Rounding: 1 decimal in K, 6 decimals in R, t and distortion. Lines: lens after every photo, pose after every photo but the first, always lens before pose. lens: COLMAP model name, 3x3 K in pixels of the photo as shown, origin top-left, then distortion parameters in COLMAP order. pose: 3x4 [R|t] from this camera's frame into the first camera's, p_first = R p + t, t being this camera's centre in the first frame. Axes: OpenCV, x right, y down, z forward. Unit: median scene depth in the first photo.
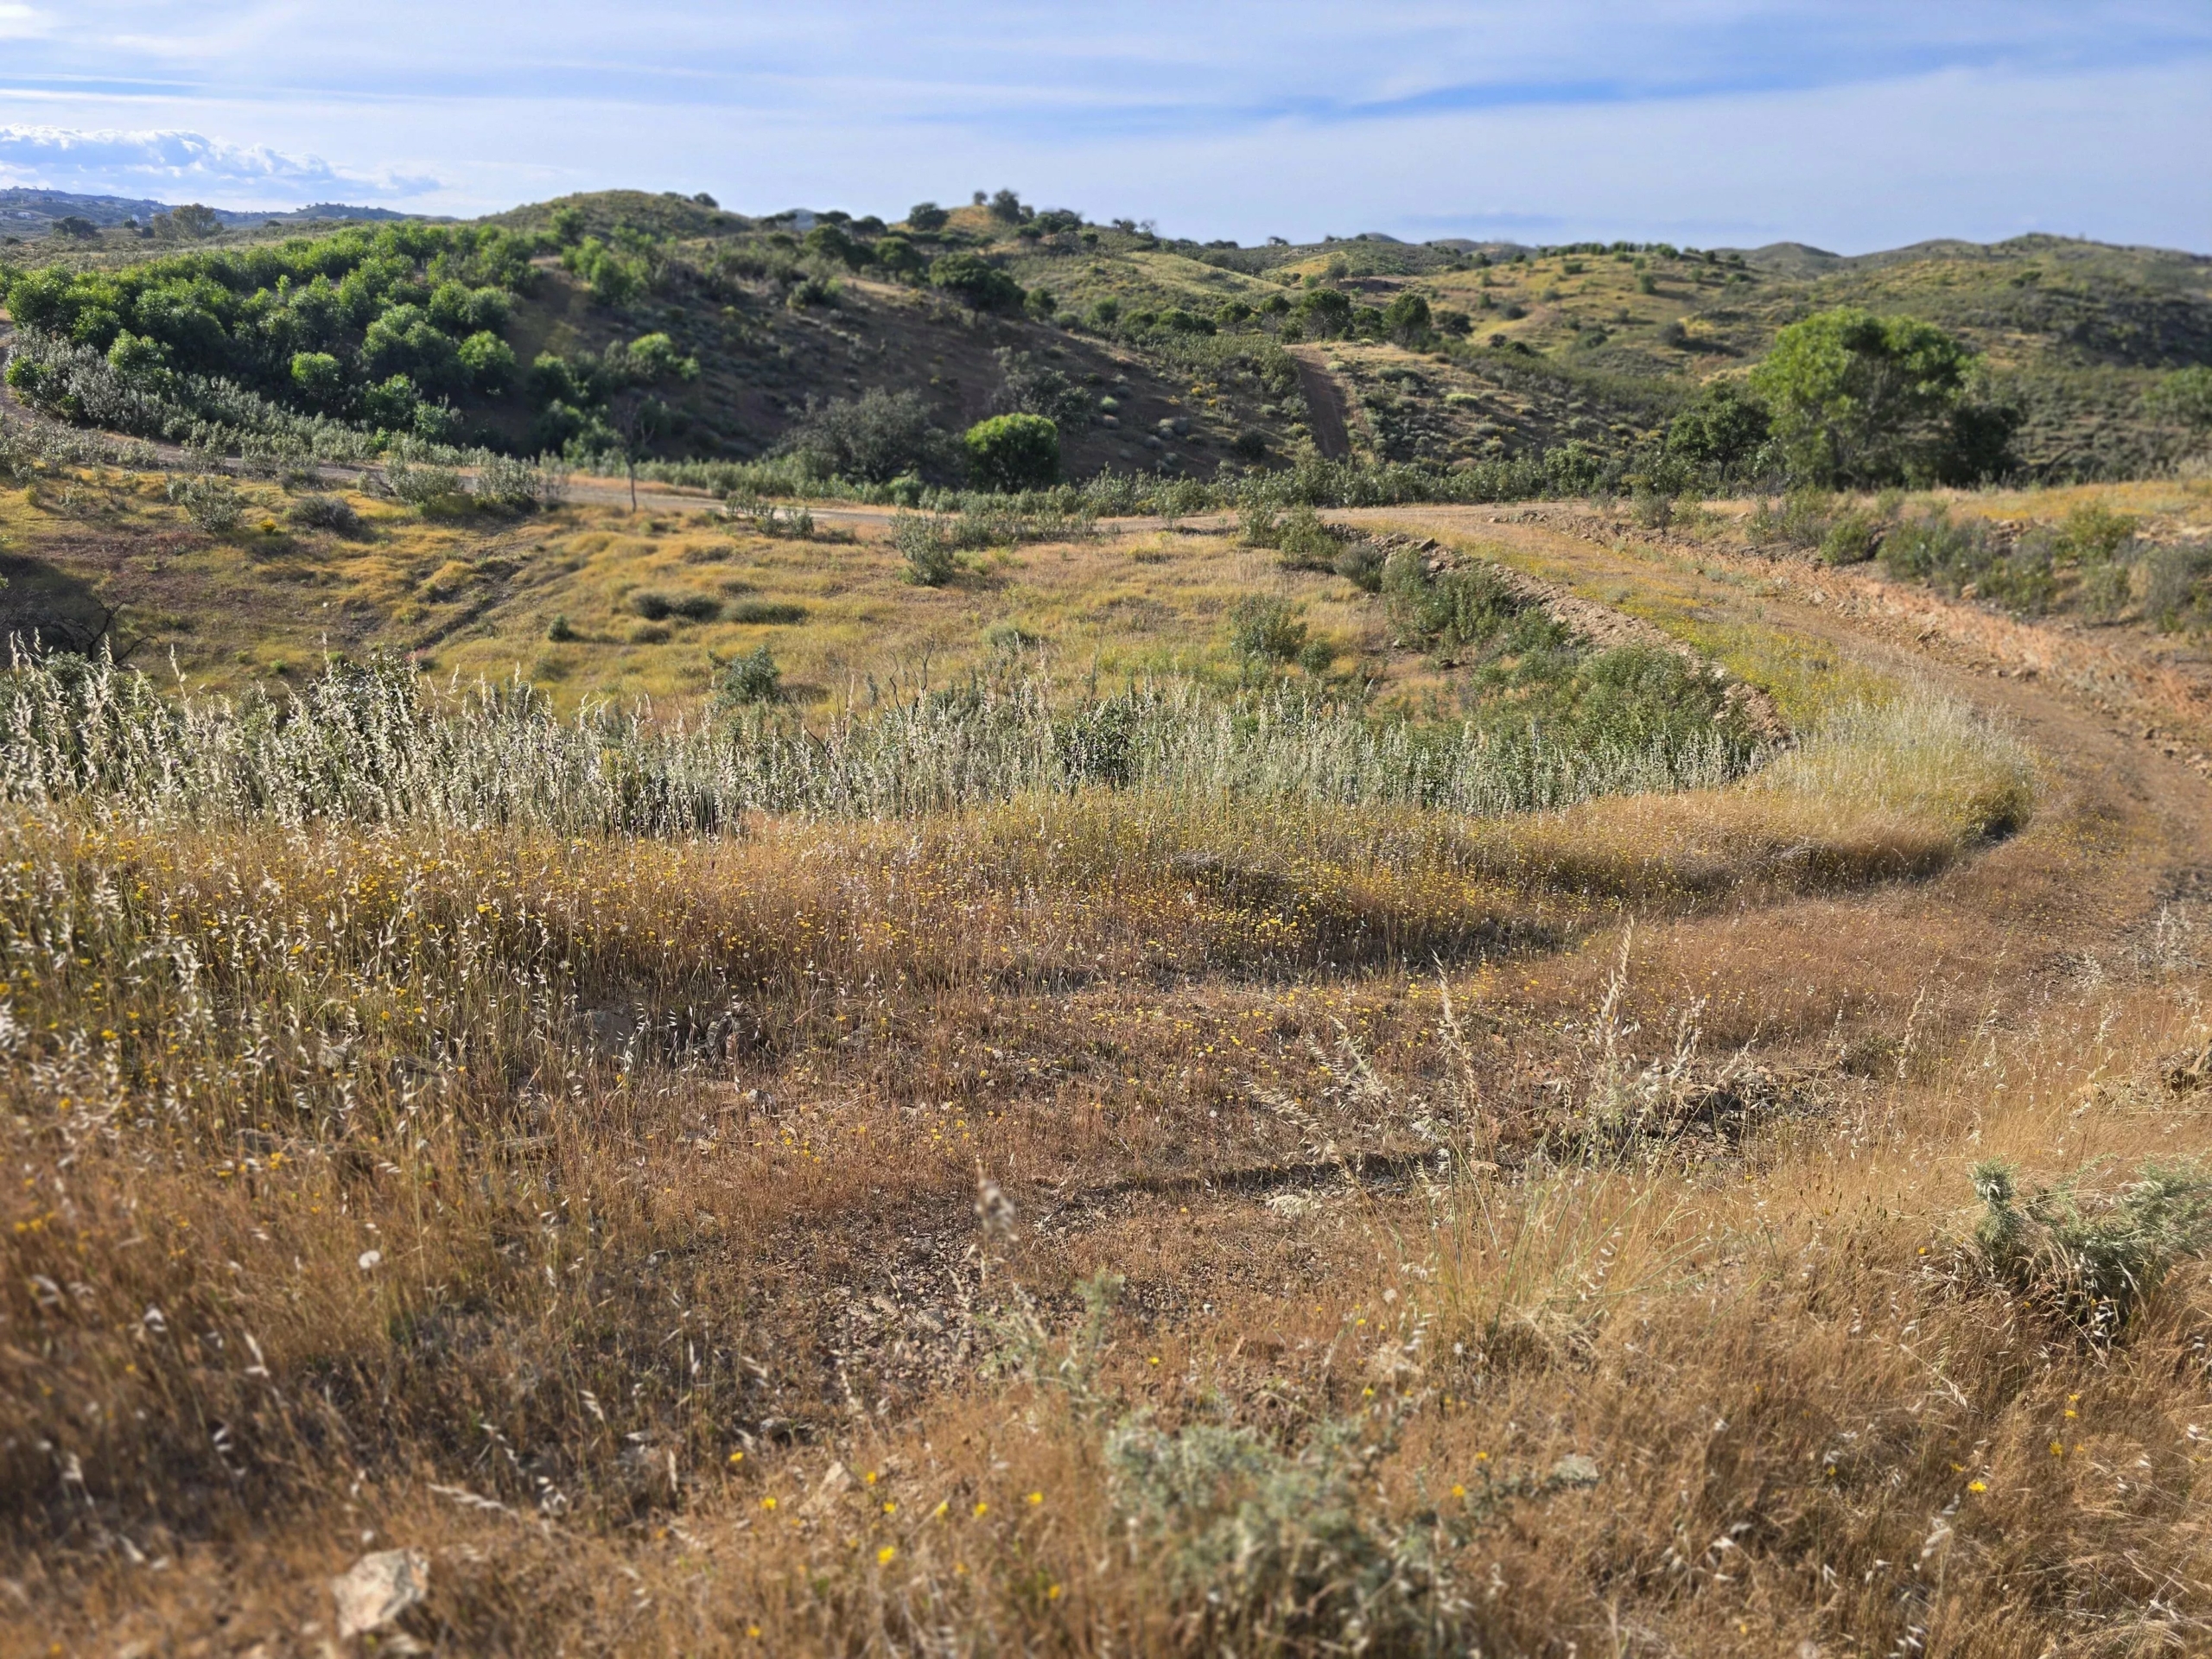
lens RADIAL K [[1494.2, 0, 1107.7], [0, 1494.2, 820.0], [0, 0, 1]] dist [0.059372, -0.048139]
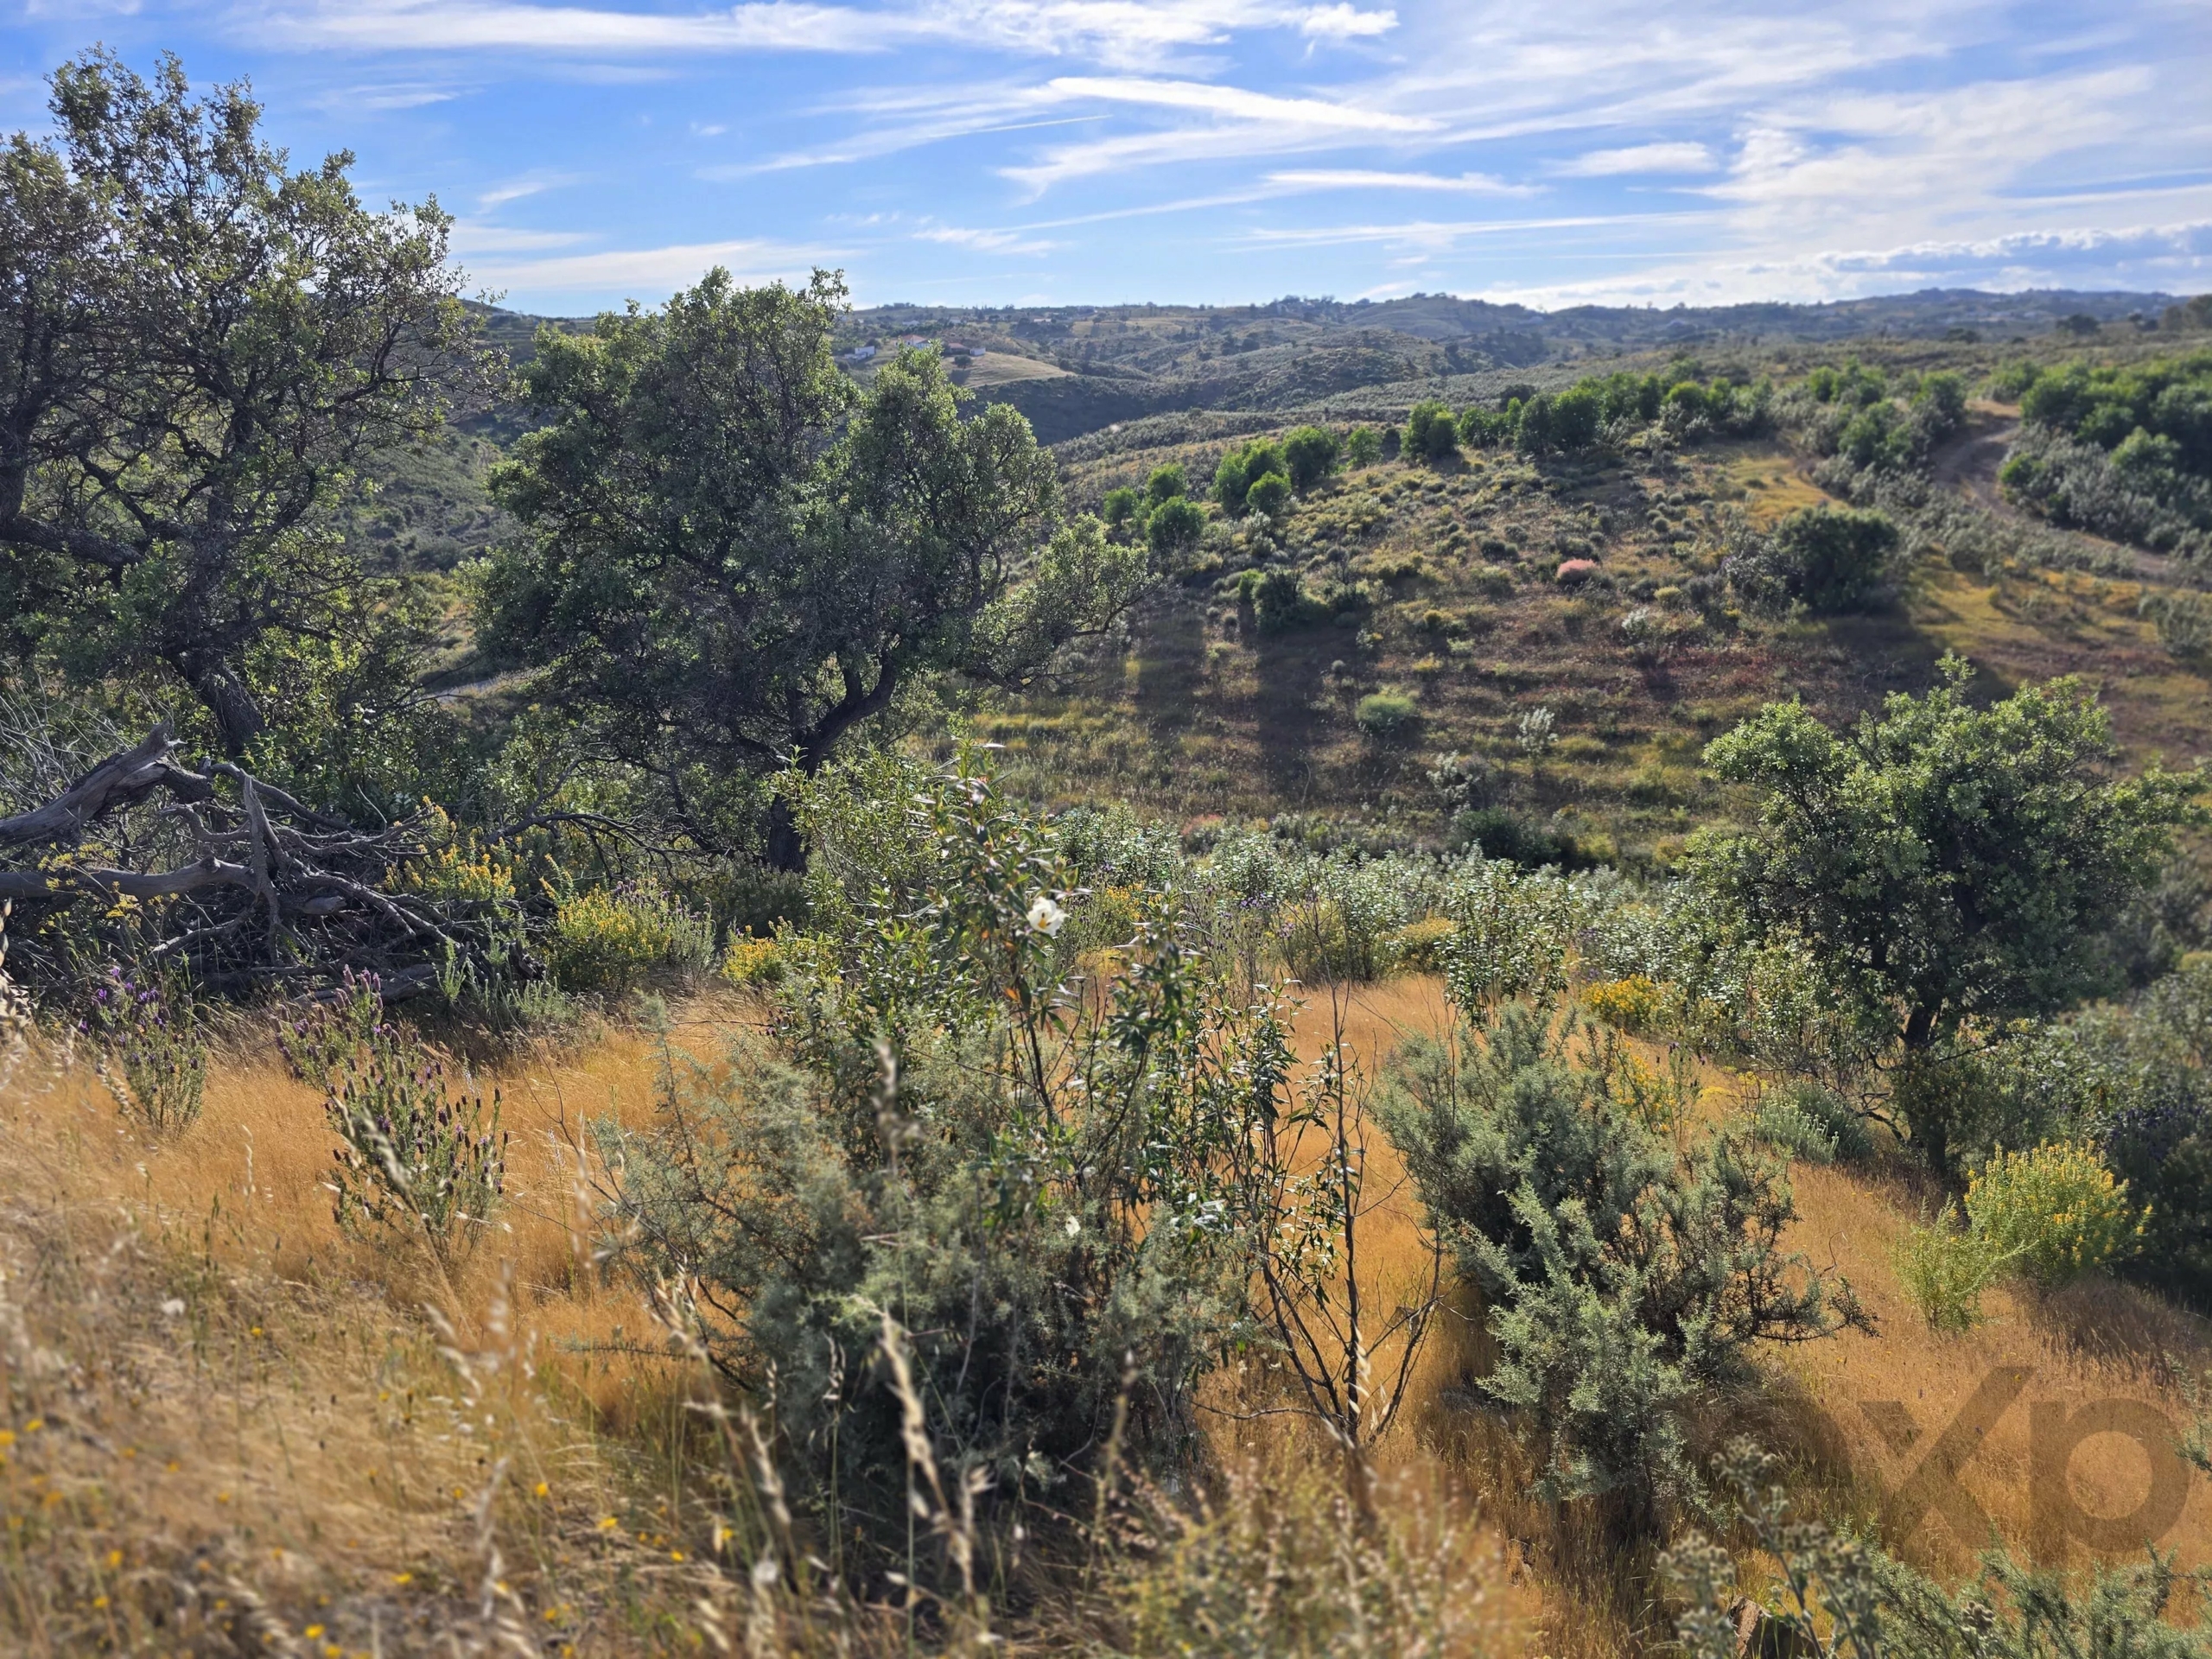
lens RADIAL K [[1494.2, 0, 1096.1], [0, 1494.2, 855.5], [0, 0, 1]] dist [0.059372, -0.048139]
pose [[0.444397, 0.253724, -0.859148, -0.047700], [-0.283576, 0.949577, 0.133749, -0.011951], [0.849762, 0.184197, 0.493939, 0.031218]]
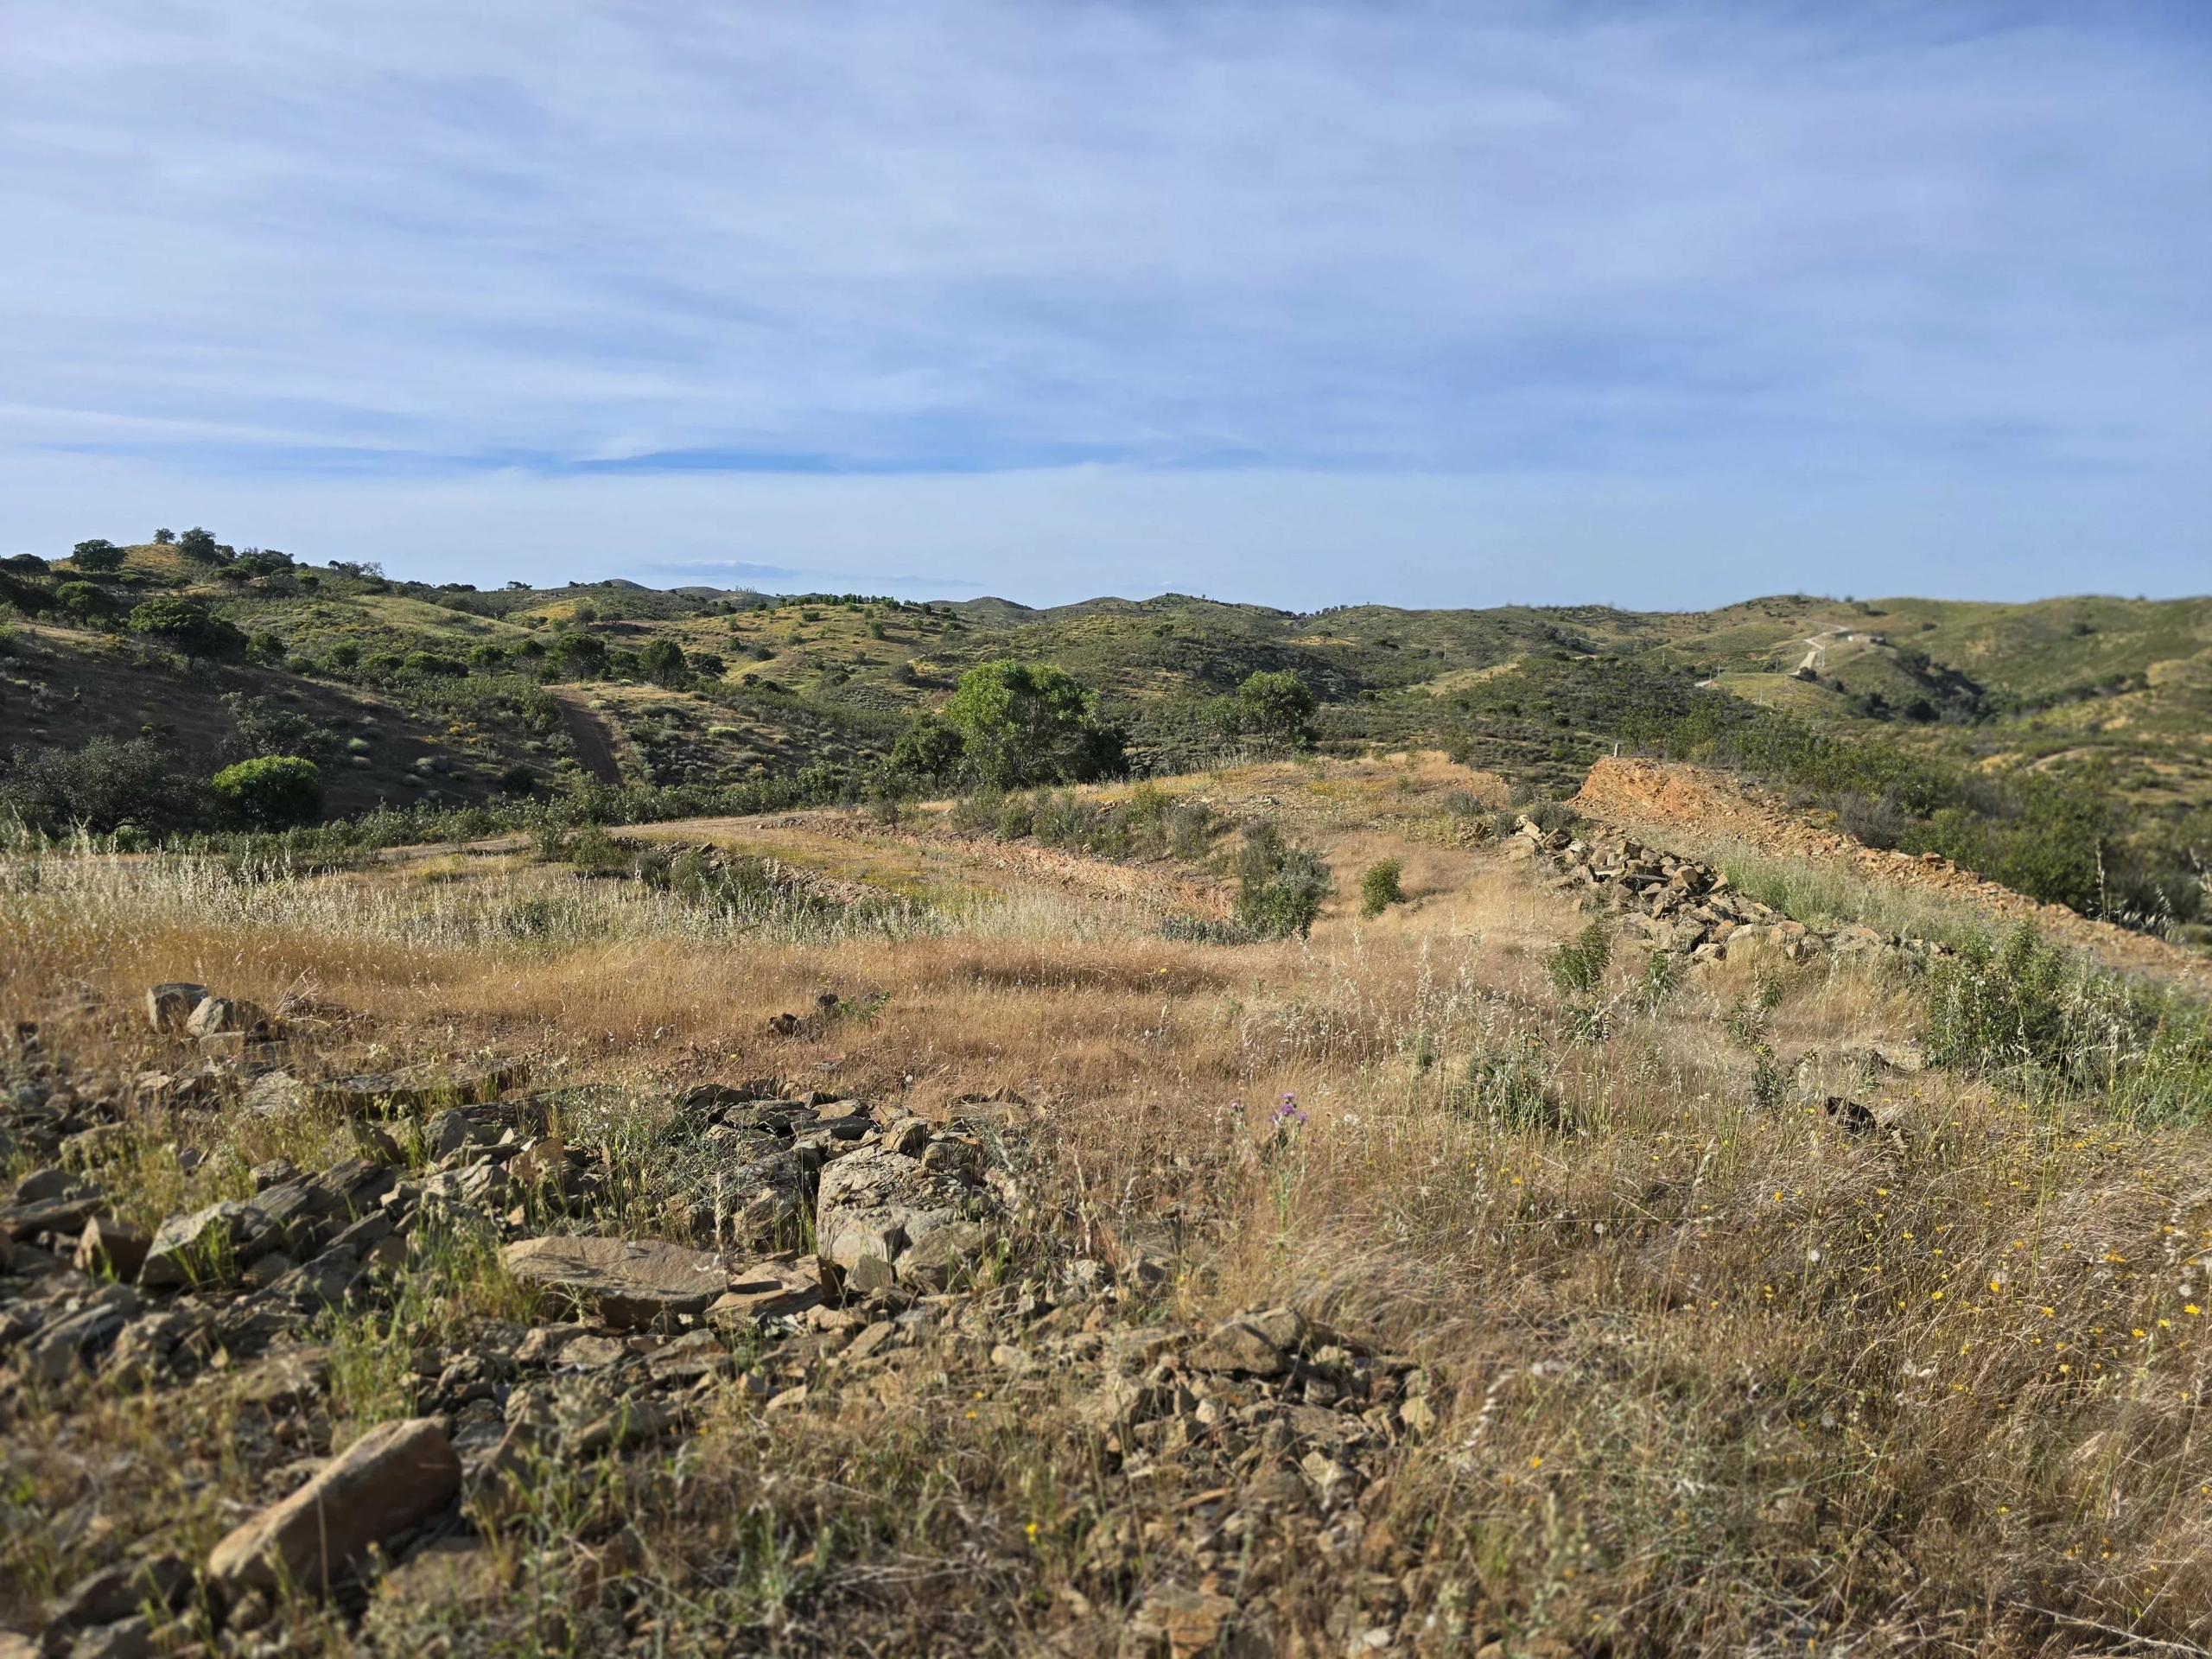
lens RADIAL K [[1498.5, 0, 1115.5], [0, 1498.5, 838.3], [0, 0, 1]] dist [0.064549, -0.053762]
pose [[0.887982, -0.063130, 0.455525, -0.020514], [0.153217, 0.974554, -0.163614, 0.026299], [-0.433605, 0.215081, 0.875058, -0.090435]]
